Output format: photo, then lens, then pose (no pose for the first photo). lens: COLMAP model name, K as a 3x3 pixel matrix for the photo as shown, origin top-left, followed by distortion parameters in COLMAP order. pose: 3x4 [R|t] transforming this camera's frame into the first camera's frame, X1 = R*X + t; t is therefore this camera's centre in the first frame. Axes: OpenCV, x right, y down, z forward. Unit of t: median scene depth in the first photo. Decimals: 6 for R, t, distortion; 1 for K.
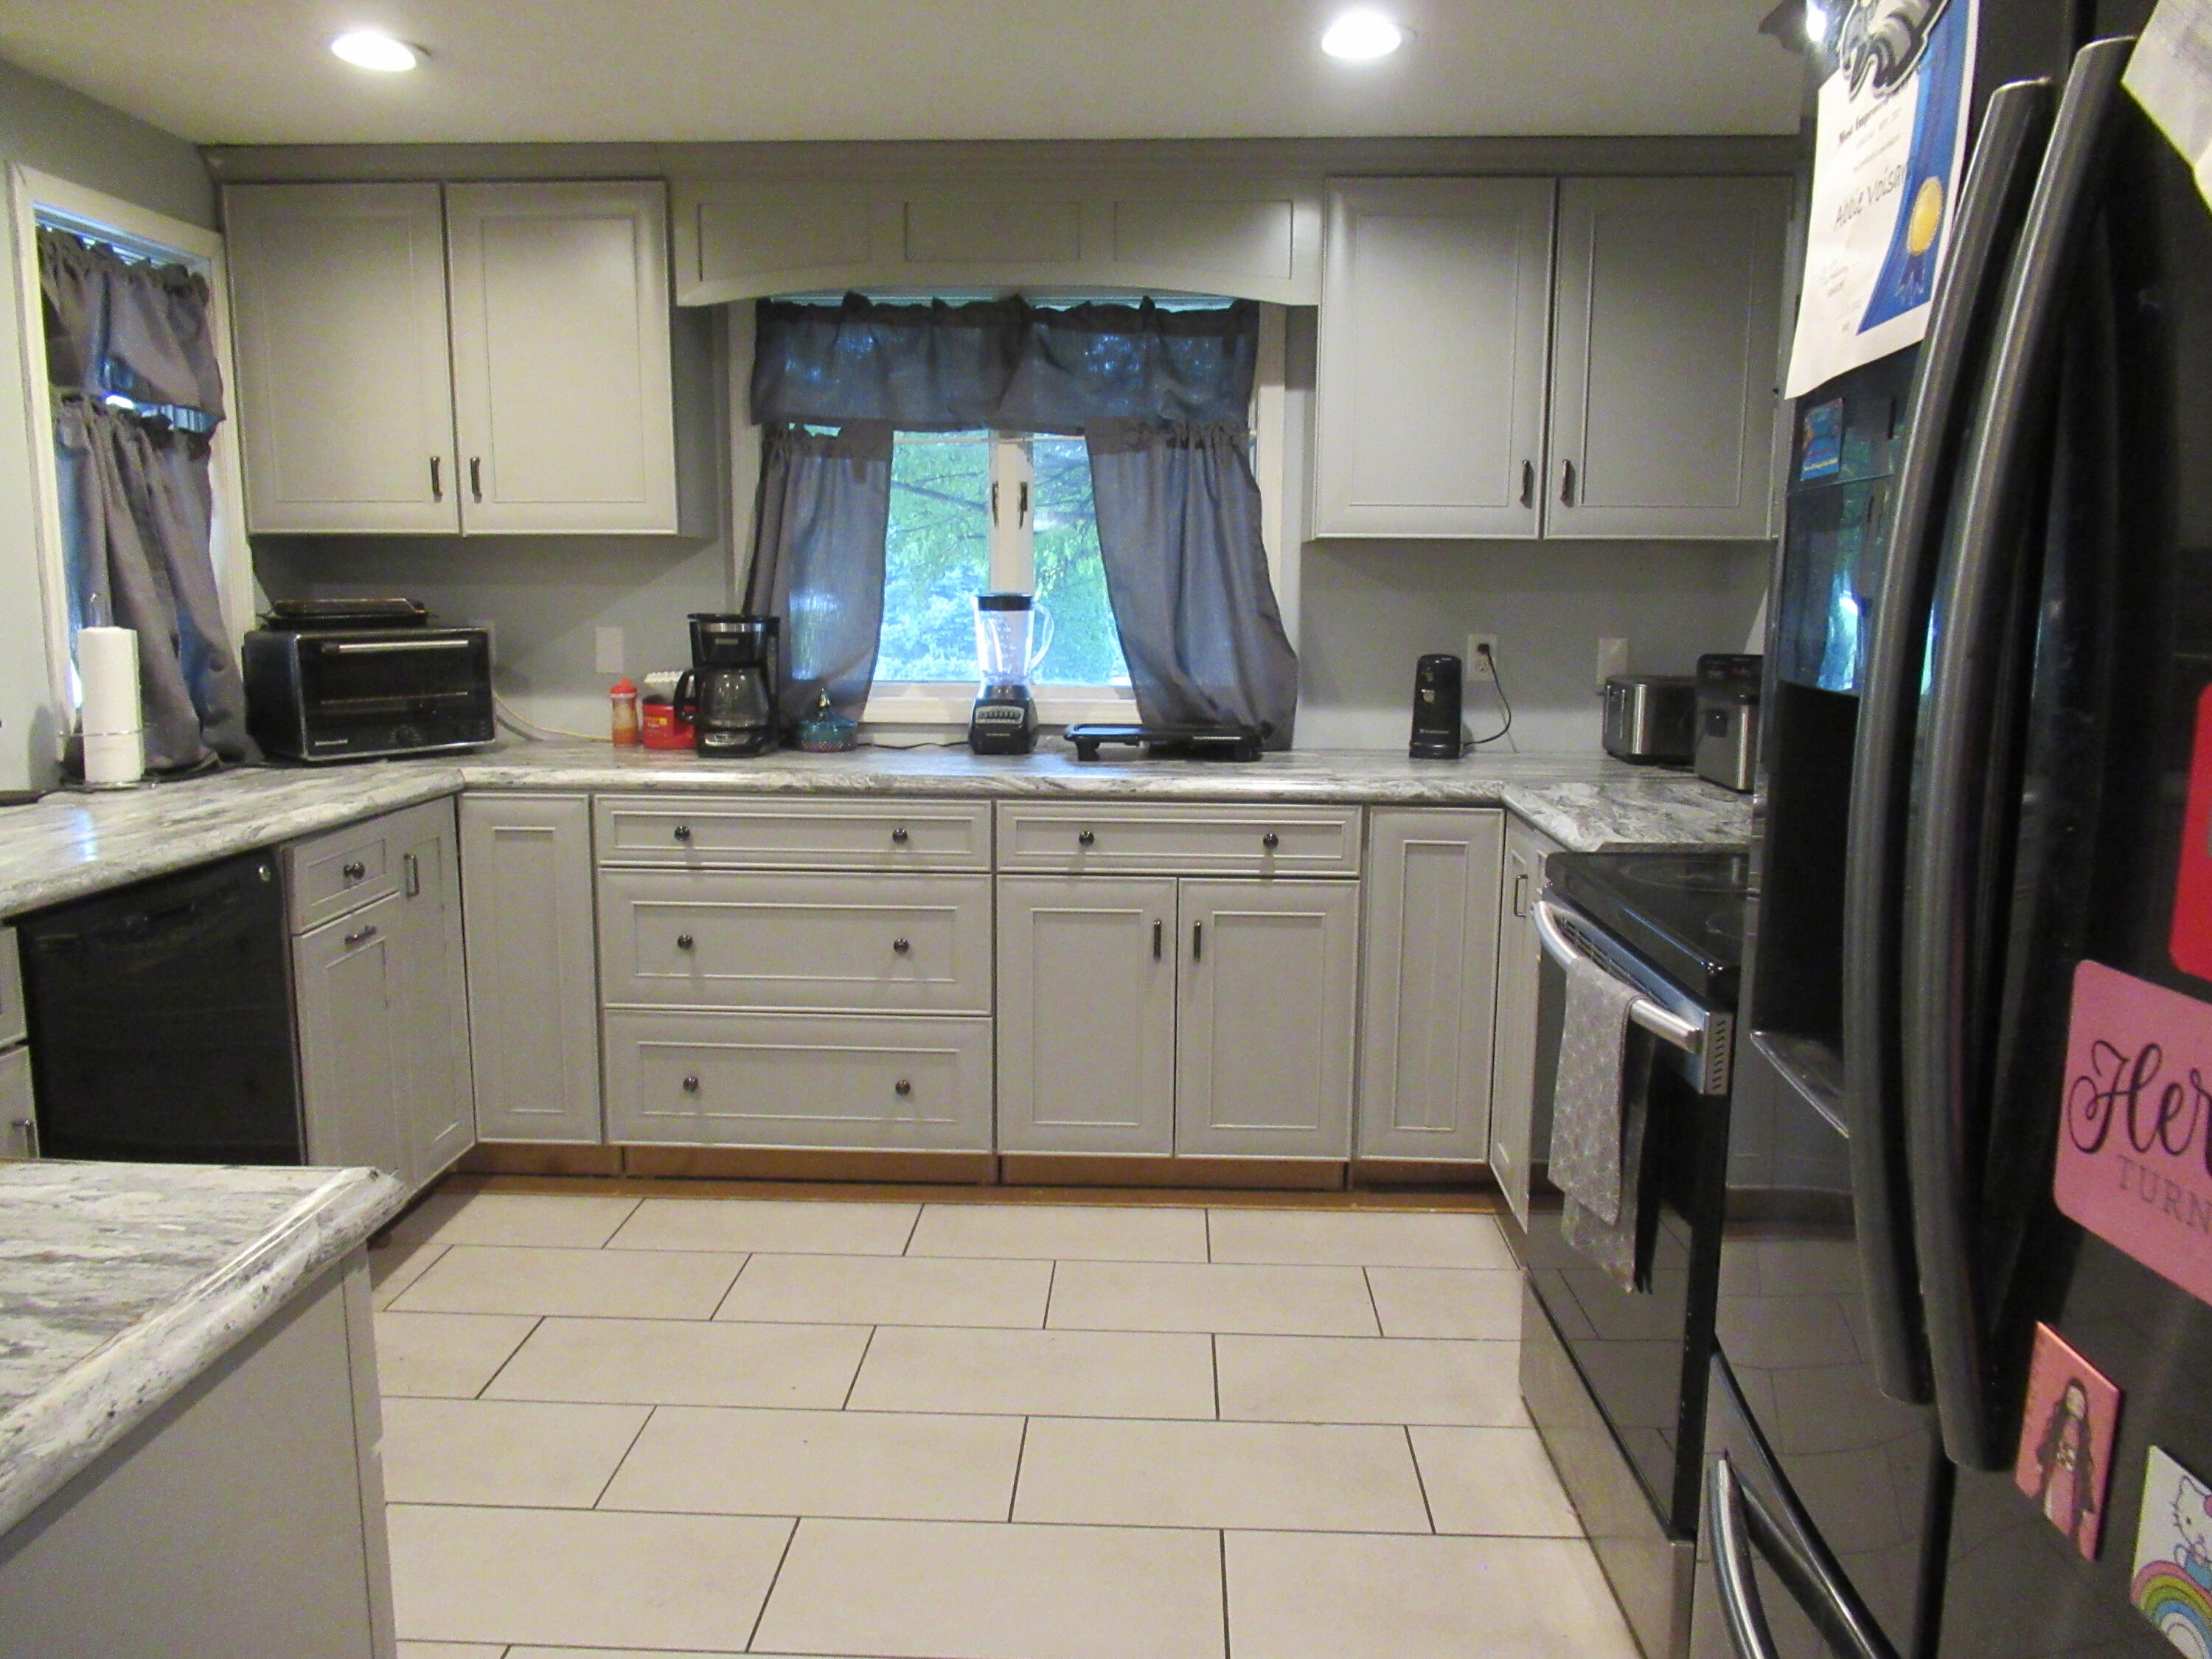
lens RADIAL K [[1640.8, 0, 1111.8], [0, 1640.8, 843.6], [0, 0, 1]] dist [-0.014563, 0.002536]
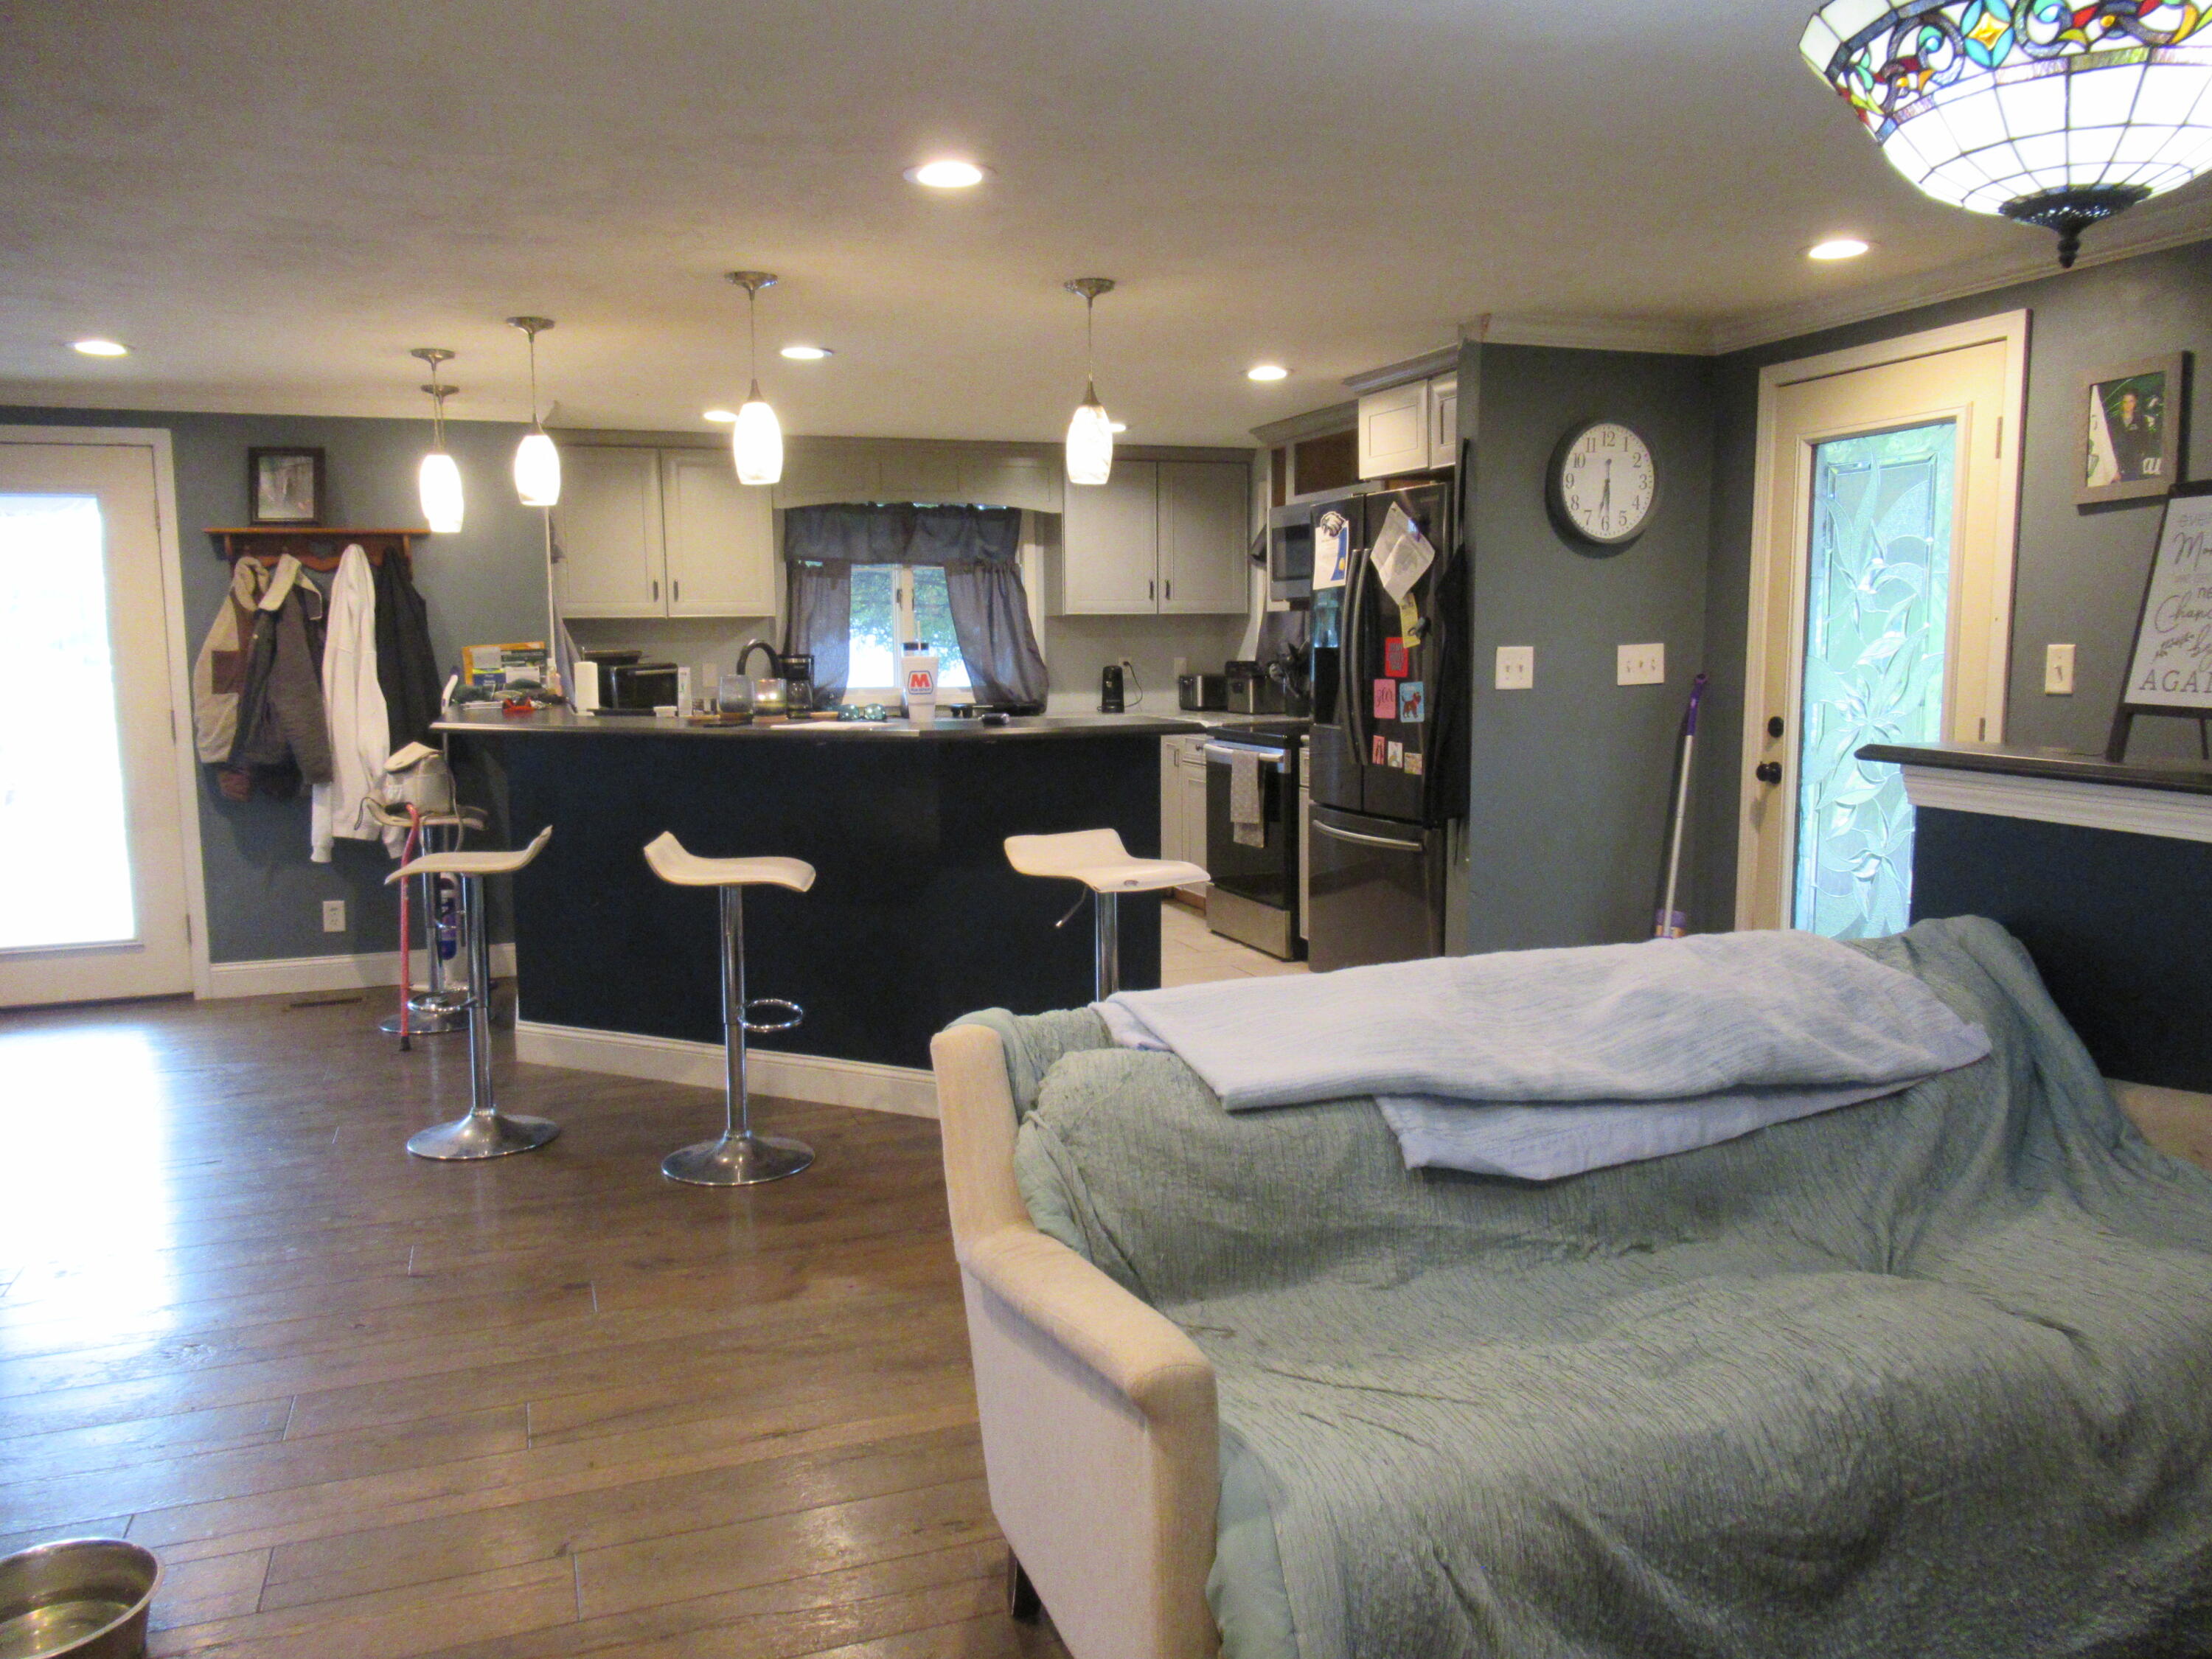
lens RADIAL K [[1640.8, 0, 1101.3], [0, 1640.8, 841.0], [0, 0, 1]] dist [-0.014563, 0.002536]
pose [[0.929020, -0.062580, 0.364699, -0.623193], [0.077000, 0.996715, -0.025118, 0.171181], [-0.361929, 0.051417, 0.930787, -1.020443]]
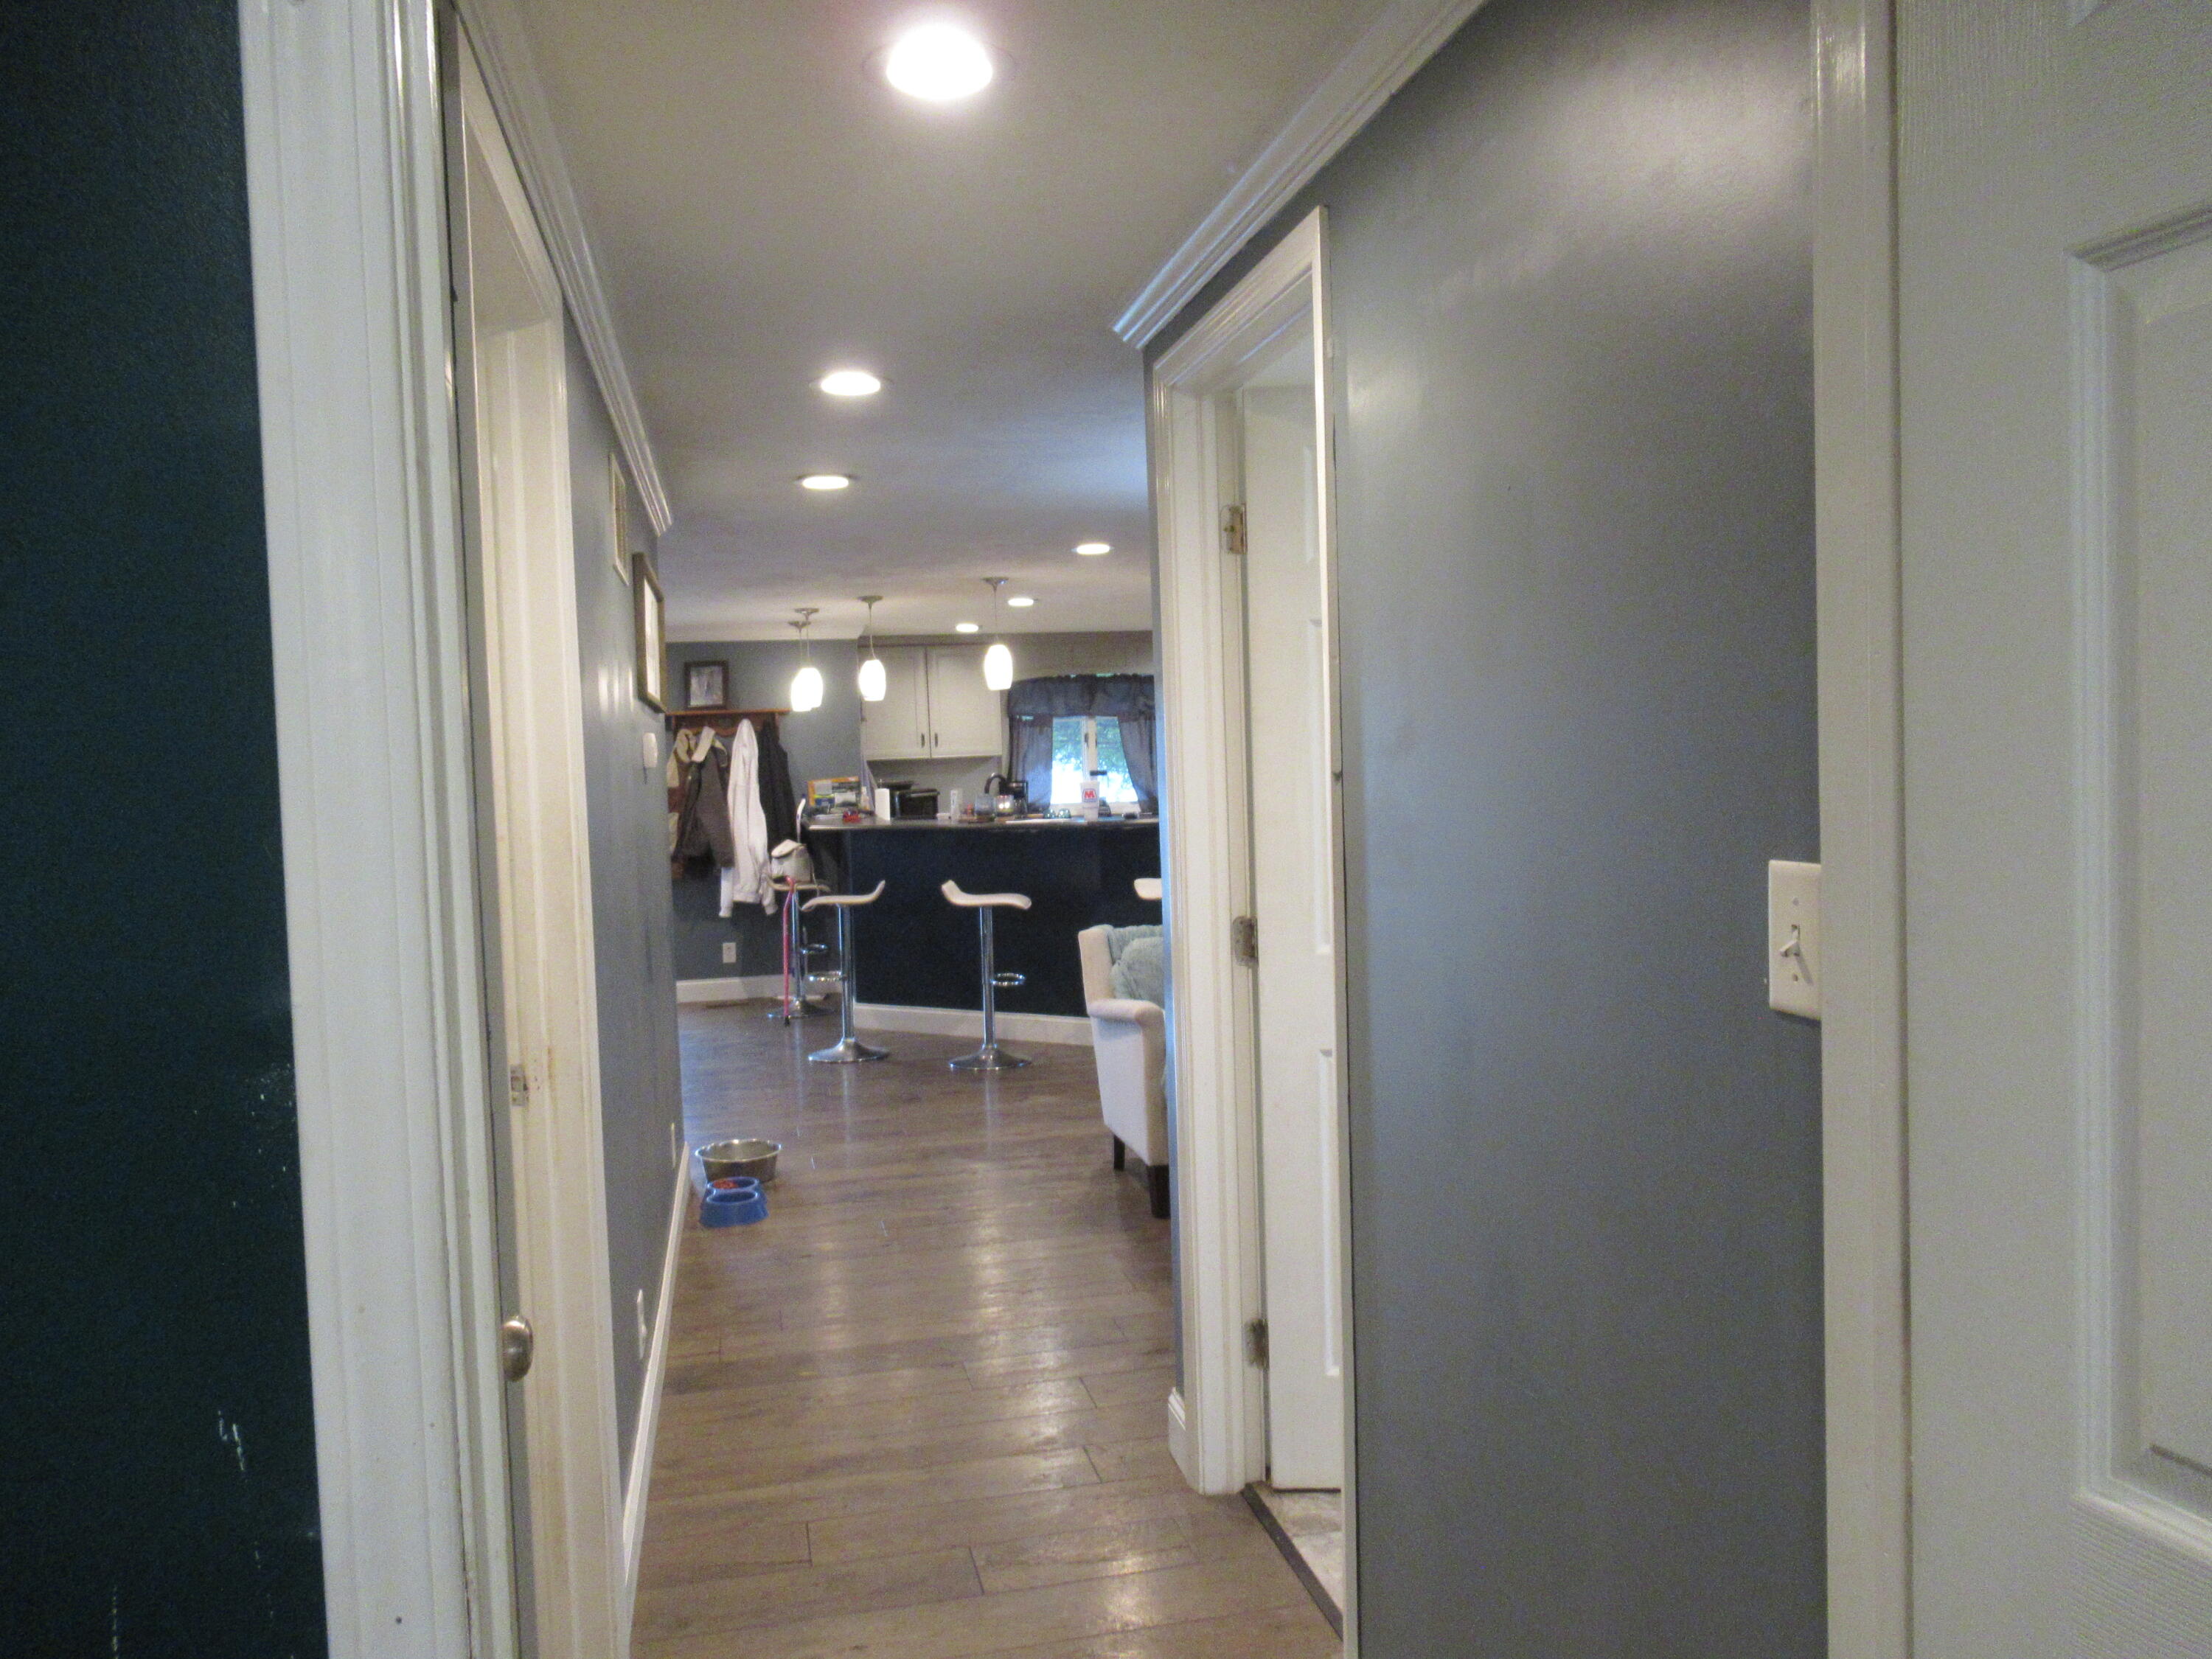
lens RADIAL K [[1640.8, 0, 1107.2], [0, 1640.8, 826.4], [0, 0, 1]] dist [-0.014563, 0.002536]
pose [[0.966342, -0.052688, 0.251807, -0.808203], [0.084149, 0.989696, -0.115850, 0.298006], [-0.243109, 0.133140, 0.960818, -1.870323]]
